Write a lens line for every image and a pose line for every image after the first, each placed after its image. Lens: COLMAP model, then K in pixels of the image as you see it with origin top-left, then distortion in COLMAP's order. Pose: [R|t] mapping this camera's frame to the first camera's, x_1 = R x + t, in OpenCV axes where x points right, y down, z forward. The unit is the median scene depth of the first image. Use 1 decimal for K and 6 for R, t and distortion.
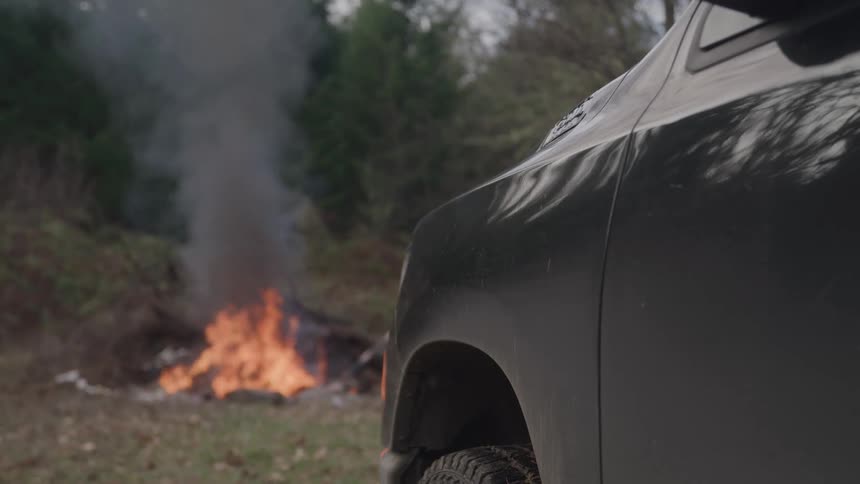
lens RADIAL K [[1258.7, 0, 430.2], [0, 1258.7, 241.8], [0, 0, 1]] dist [0.016605, 0.039238]
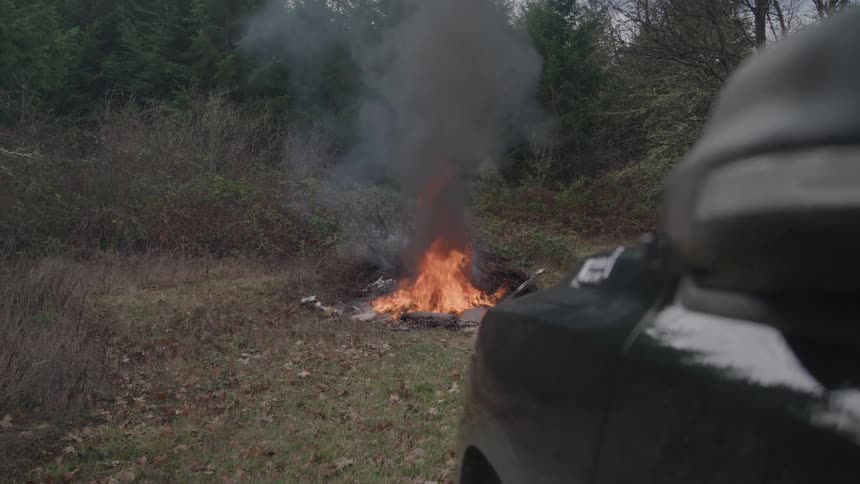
lens RADIAL K [[902.0, 0, 431.5], [0, 902.0, 243.7], [0, 0, 1]] dist [-0.038588, 0.029080]
pose [[0.986186, 0.010611, -0.165304, 0.014405], [0.000993, 0.997550, 0.069955, -0.025096], [0.165641, -0.069152, 0.983759, 0.034264]]
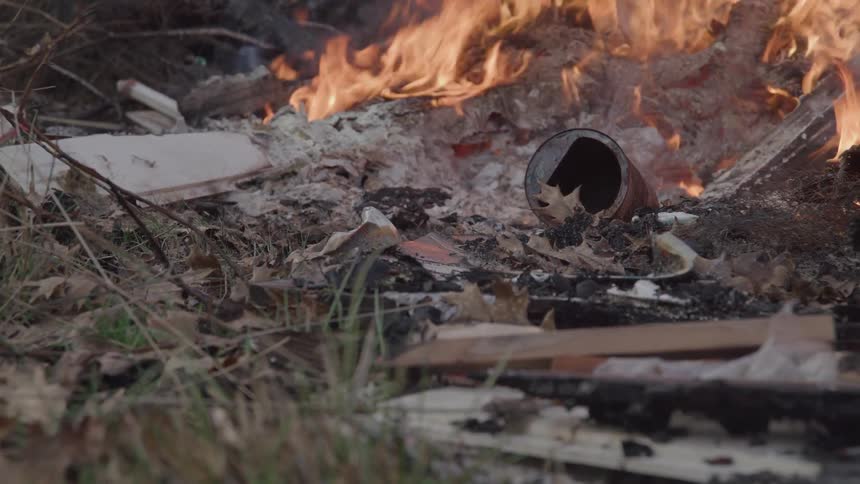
lens RADIAL K [[1957.0, 0, 430.0], [0, 1957.0, 241.9], [0, 0, 1]] dist [0.209708, 0.345382]
pose [[0.985769, 0.032049, -0.165023, -0.146866], [-0.000688, 0.982420, 0.186682, 0.086657], [0.168105, -0.183912, 0.968461, 0.742626]]
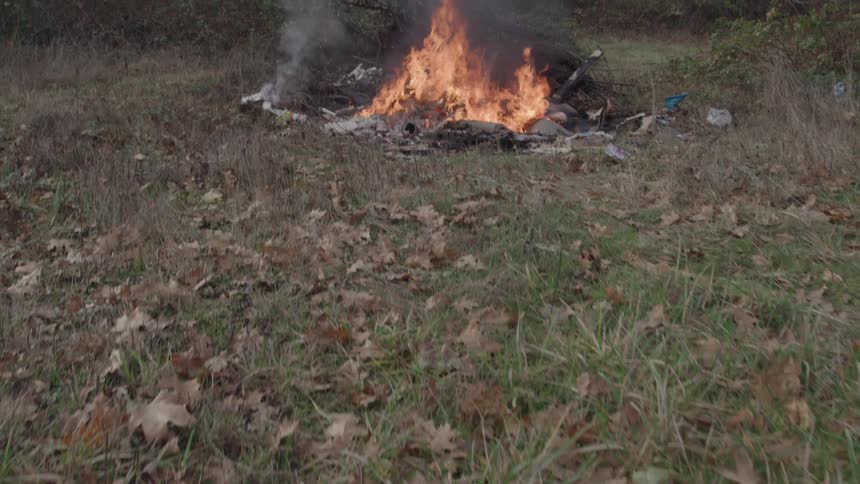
lens RADIAL K [[819.5, 0, 428.7], [0, 819.5, 242.2], [0, 0, 1]] dist [-0.073845, 0.012371]
pose [[0.993671, 0.030070, -0.108230, -0.096270], [0.003688, 0.954249, 0.298989, 0.032363], [0.112269, -0.297496, 0.948099, 0.433912]]
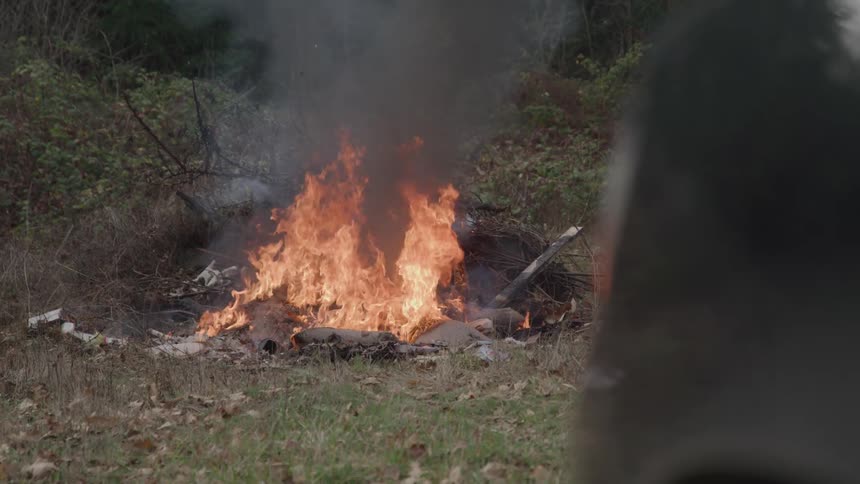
lens RADIAL K [[1930.0, 0, 429.5], [0, 1930.0, 242.6], [0, 0, 1]] dist [0.203577, 0.496748]
pose [[0.993990, -0.031868, -0.104728, -0.003306], [0.040918, 0.995503, 0.085441, -0.001263], [0.101534, -0.089213, 0.990824, 0.090513]]
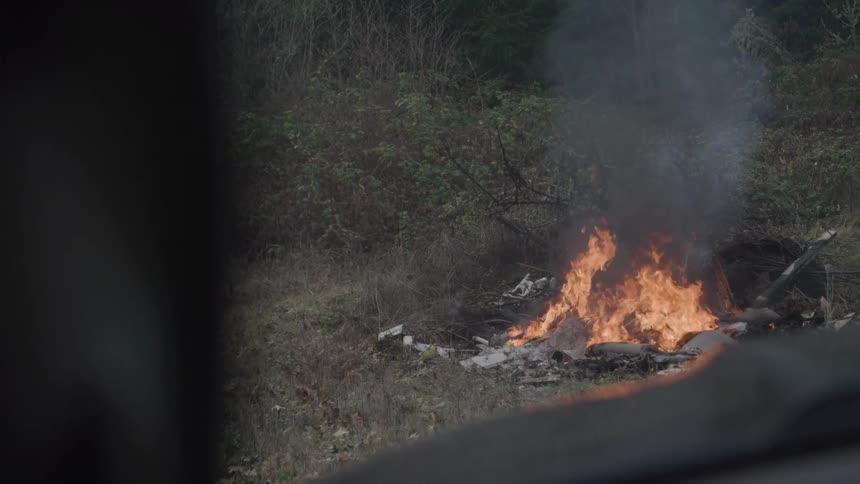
lens RADIAL K [[1638.4, 0, 430.0], [0, 1638.4, 241.0], [0, 0, 1]] dist [0.080494, 0.335868]
pose [[0.944749, -0.084864, -0.316620, 0.056611], [0.119779, 0.988486, 0.092460, -0.037443], [0.305128, -0.125276, 0.944035, 0.072761]]
